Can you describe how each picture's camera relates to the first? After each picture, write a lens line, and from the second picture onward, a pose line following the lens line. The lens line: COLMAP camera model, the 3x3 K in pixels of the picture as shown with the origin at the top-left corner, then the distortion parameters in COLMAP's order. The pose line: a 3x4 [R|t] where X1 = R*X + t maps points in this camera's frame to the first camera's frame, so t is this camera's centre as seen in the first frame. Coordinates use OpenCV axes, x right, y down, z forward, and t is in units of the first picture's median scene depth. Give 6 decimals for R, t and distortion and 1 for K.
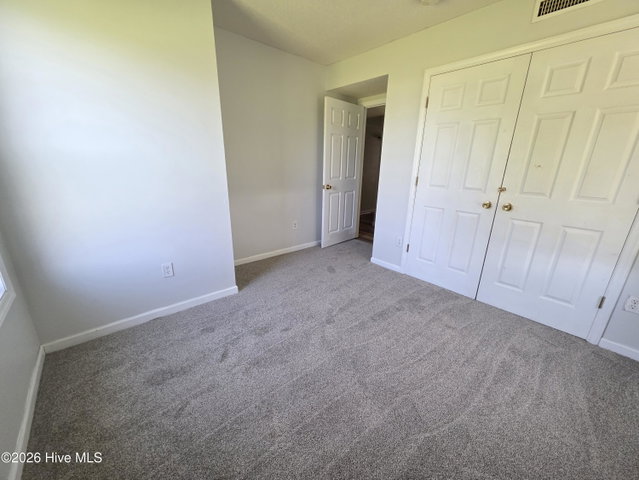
lens RADIAL K [[255.4, 0, 321.9], [0, 255.4, 238.9], [0, 0, 1]] dist [0.007577, -0.001660]
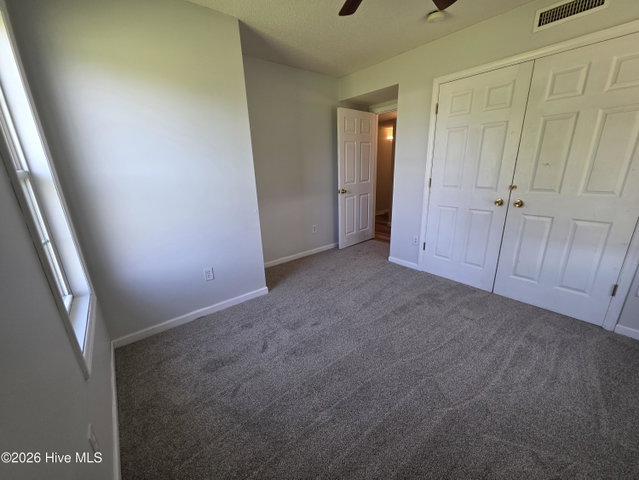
lens RADIAL K [[255.4, 0, 321.8], [0, 255.4, 239.3], [0, 0, 1]] dist [0.007577, -0.001660]
pose [[0.997827, -0.041523, -0.051165, -0.044963], [0.041185, 0.999122, -0.007648, -0.002848], [0.051437, 0.005524, 0.998661, -0.110502]]
